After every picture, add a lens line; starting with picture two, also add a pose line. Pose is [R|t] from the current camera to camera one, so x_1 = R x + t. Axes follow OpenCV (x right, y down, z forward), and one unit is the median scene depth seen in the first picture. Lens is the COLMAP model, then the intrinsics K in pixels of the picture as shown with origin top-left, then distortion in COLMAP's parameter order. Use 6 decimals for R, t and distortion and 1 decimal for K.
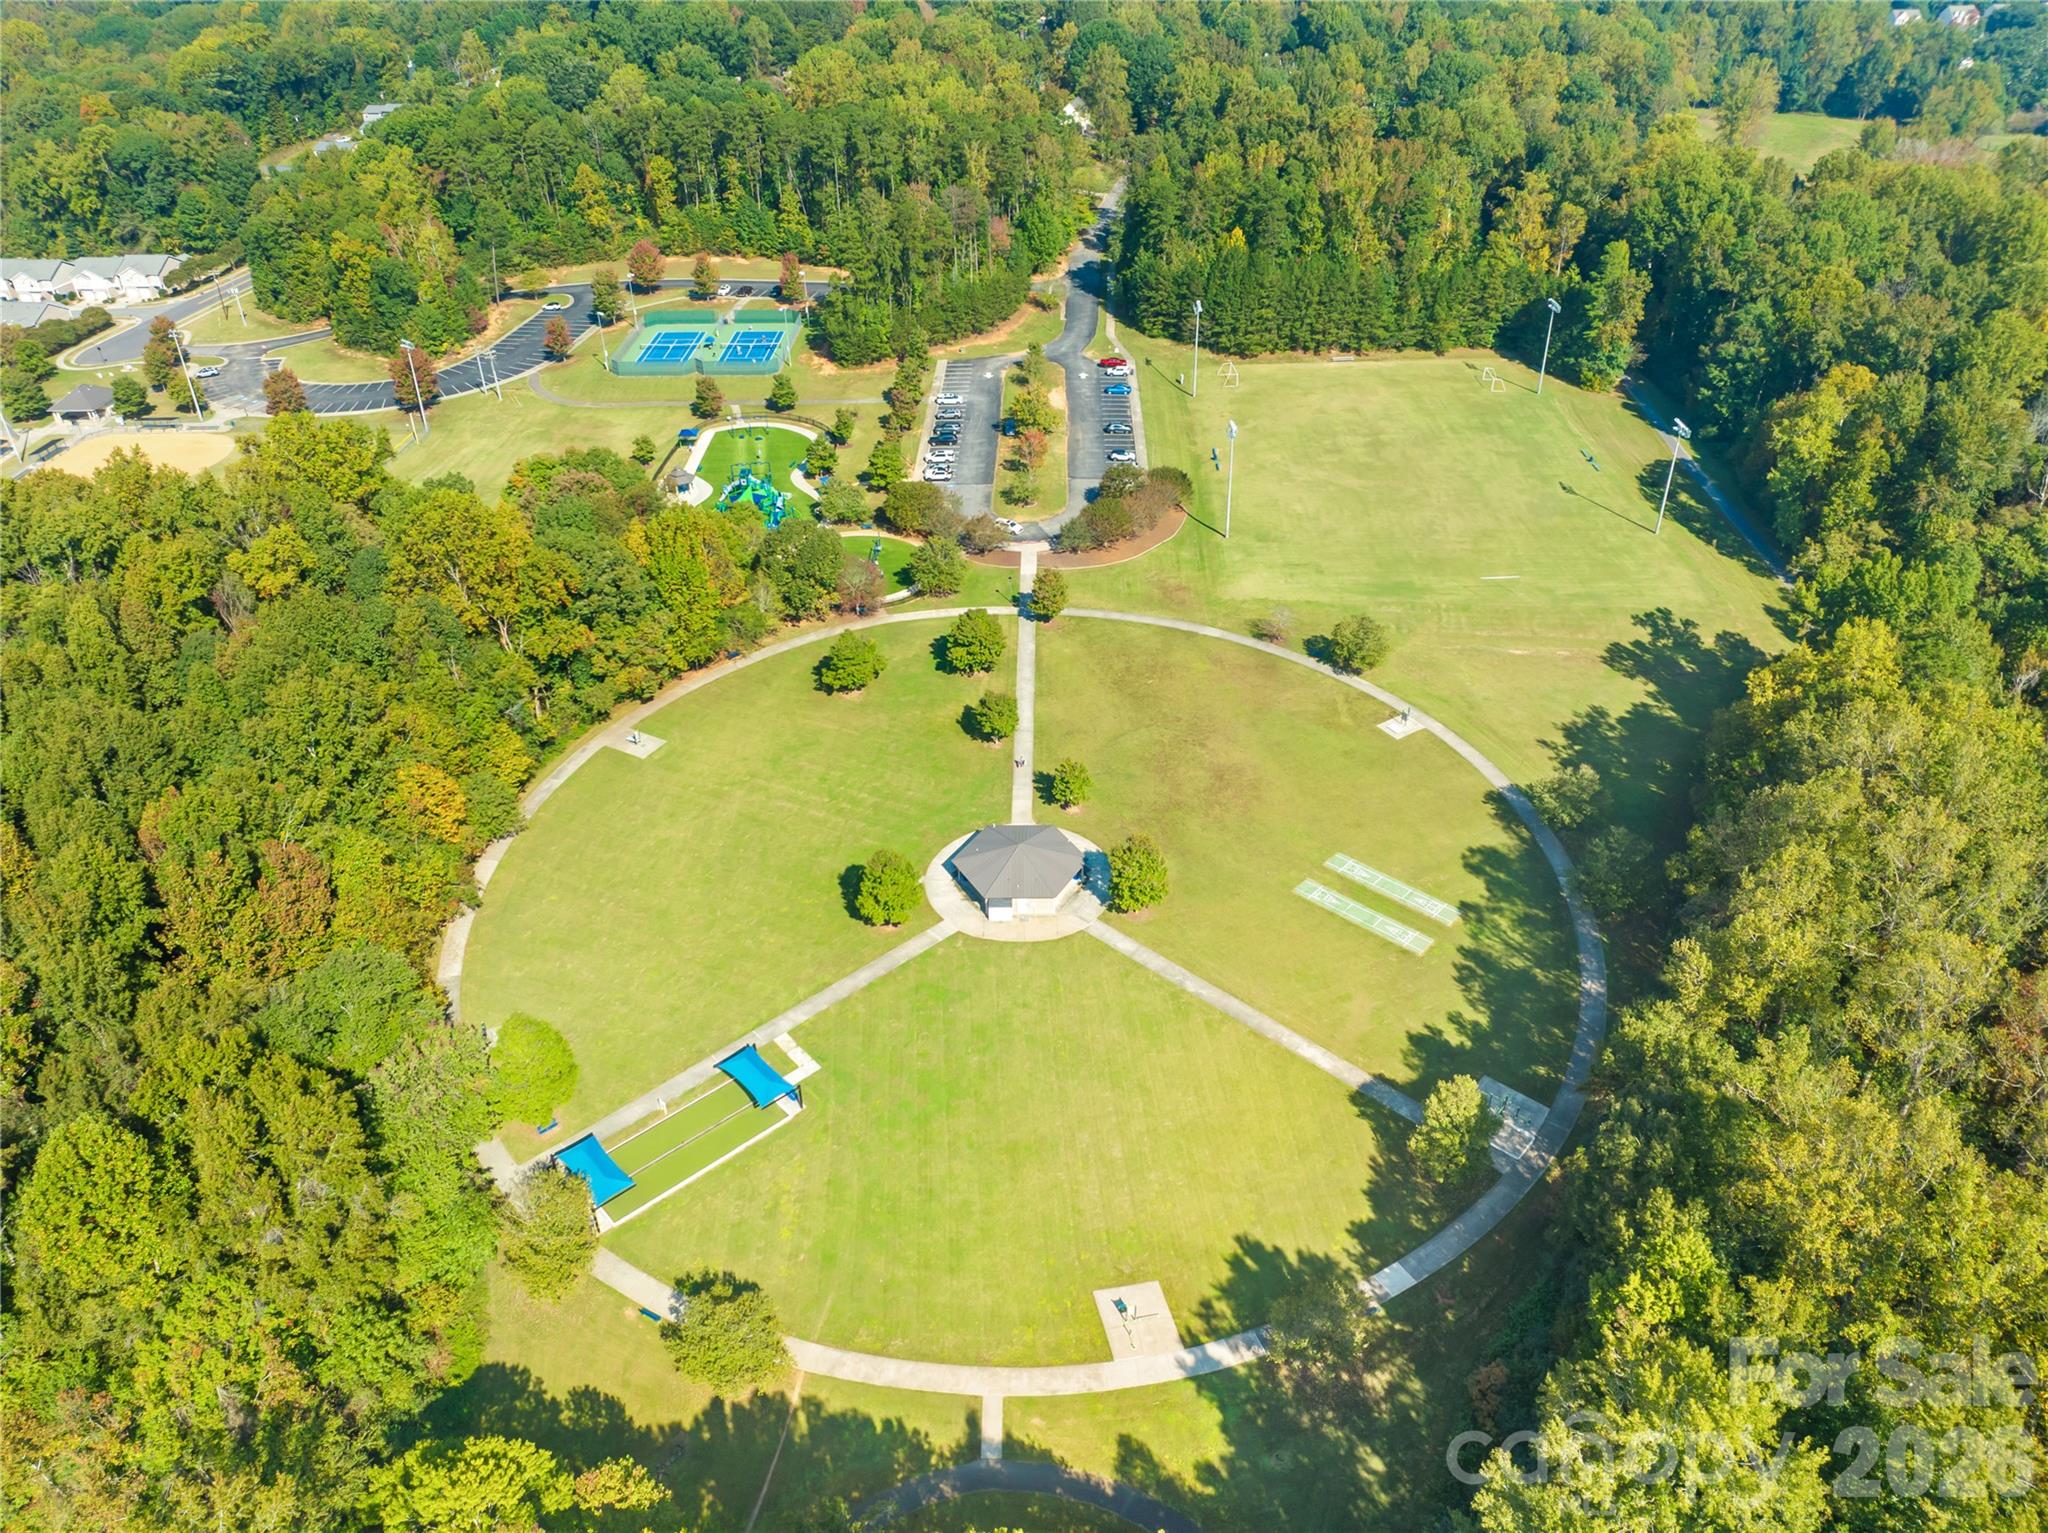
lens RADIAL K [[1570.6, 0, 1024.0], [0, 1570.6, 766.5], [0, 0, 1]] dist [-0.029413, 0.001003]
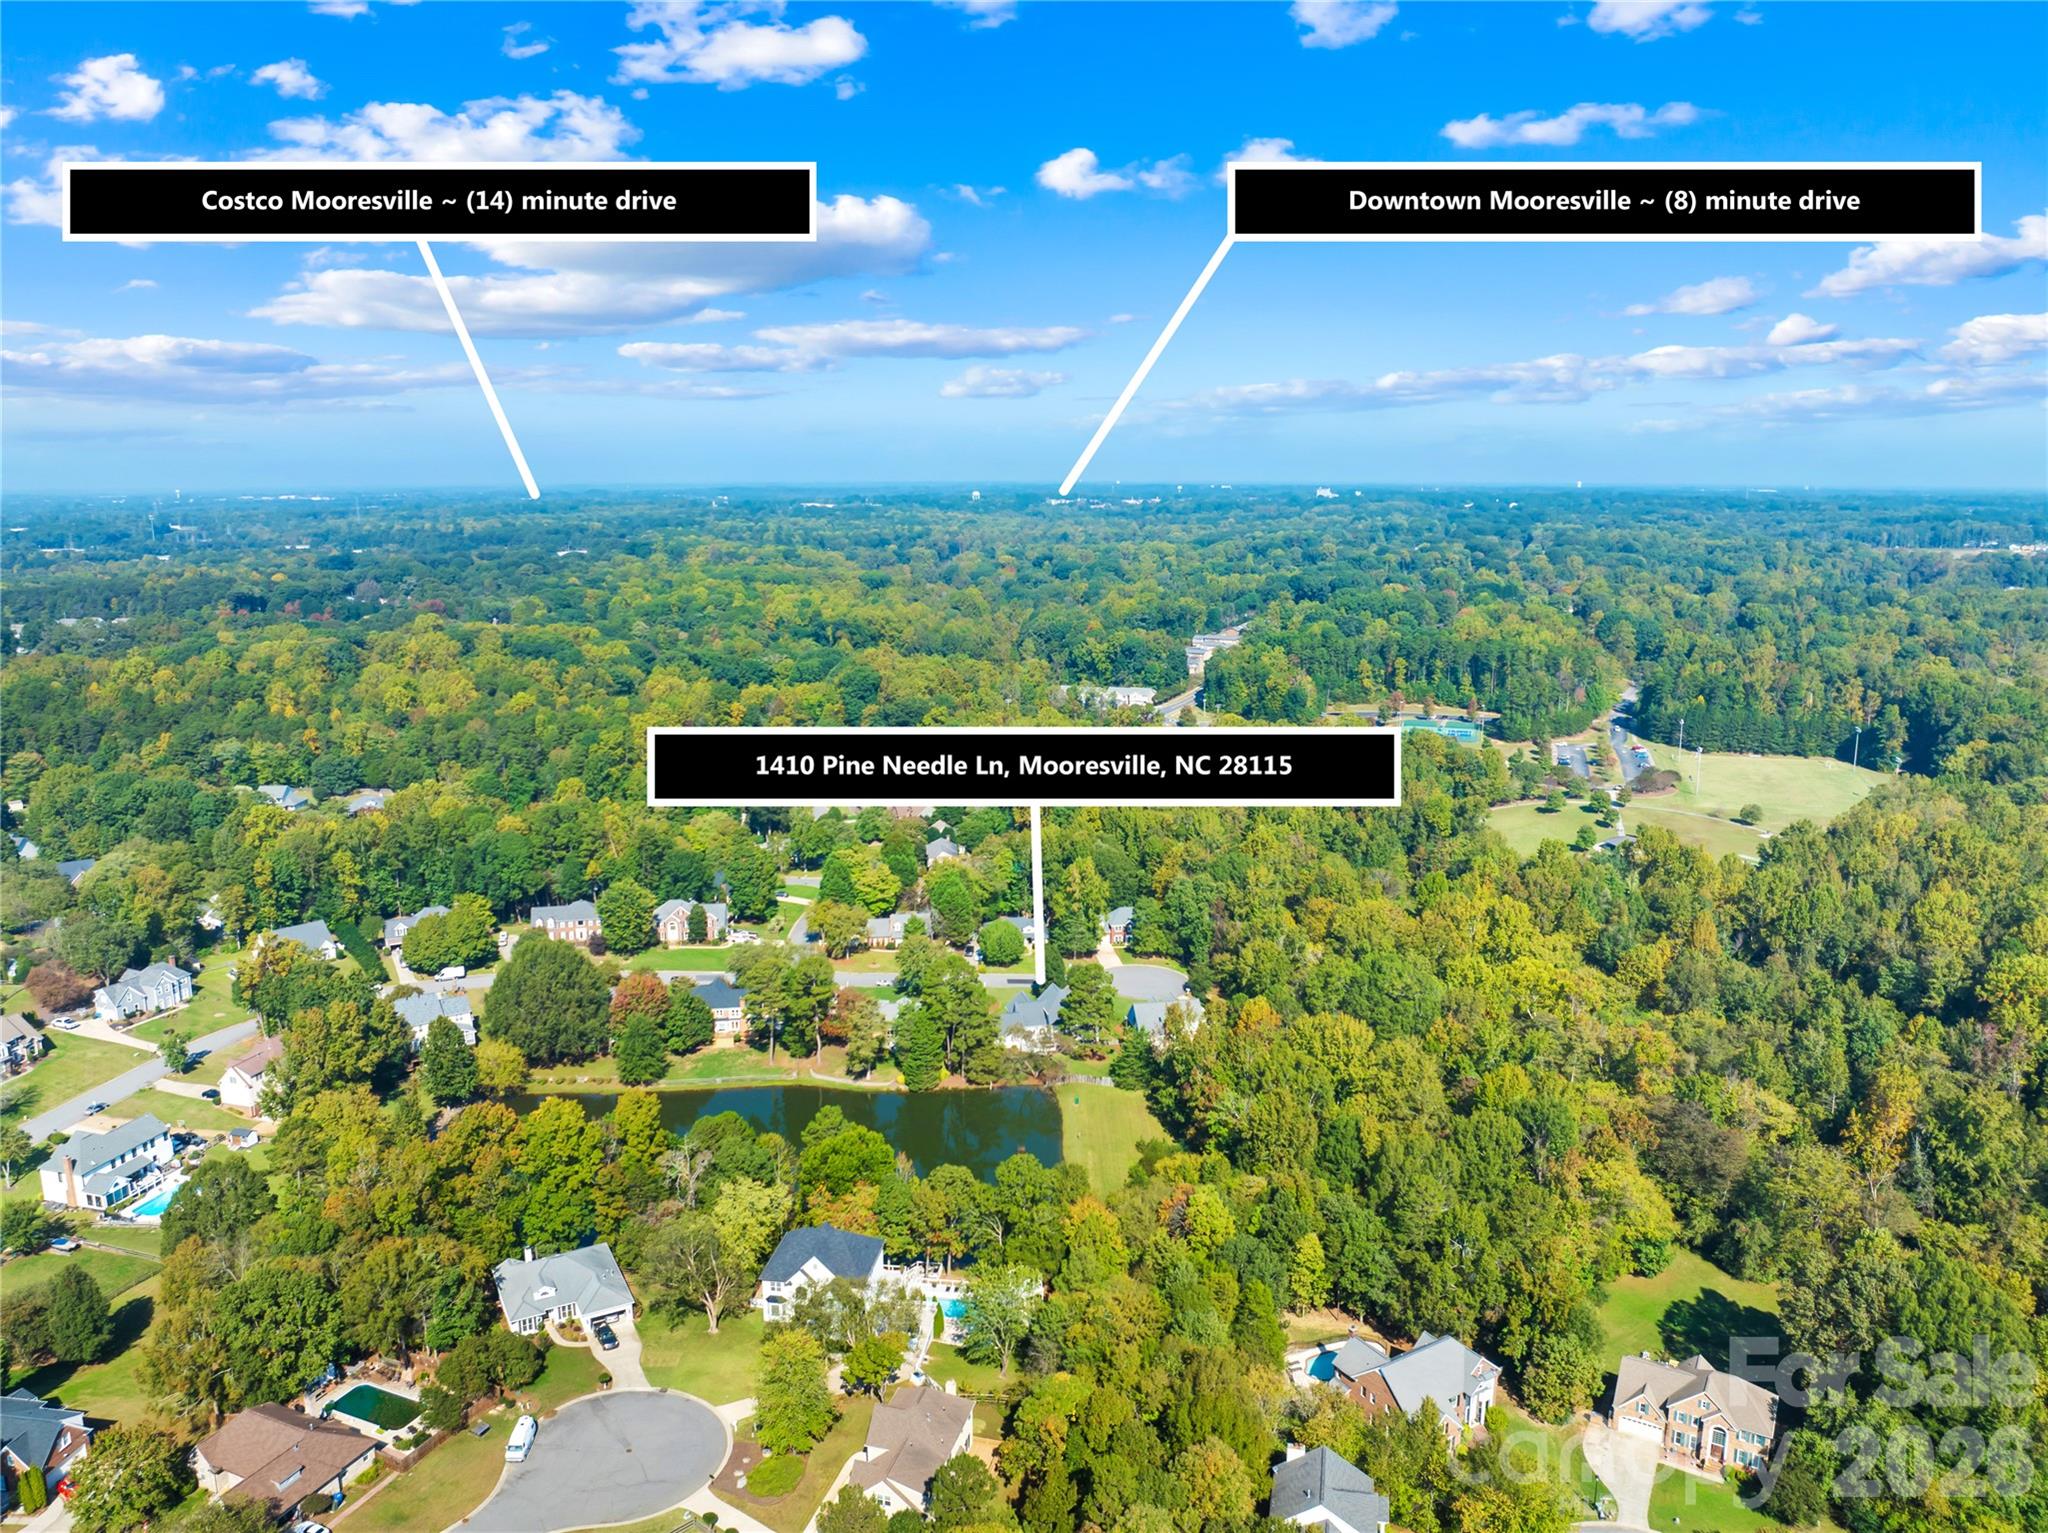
lens RADIAL K [[1510.2, 0, 1024.0], [0, 1510.2, 766.5], [0, 0, 1]] dist [-0.001451, -0.000246]
pose [[0.957973, 0.066384, -0.279072, -0.164304], [-0.157047, 0.935478, -0.316570, 0.534289], [0.240051, 0.347093, 0.906588, -1.039404]]
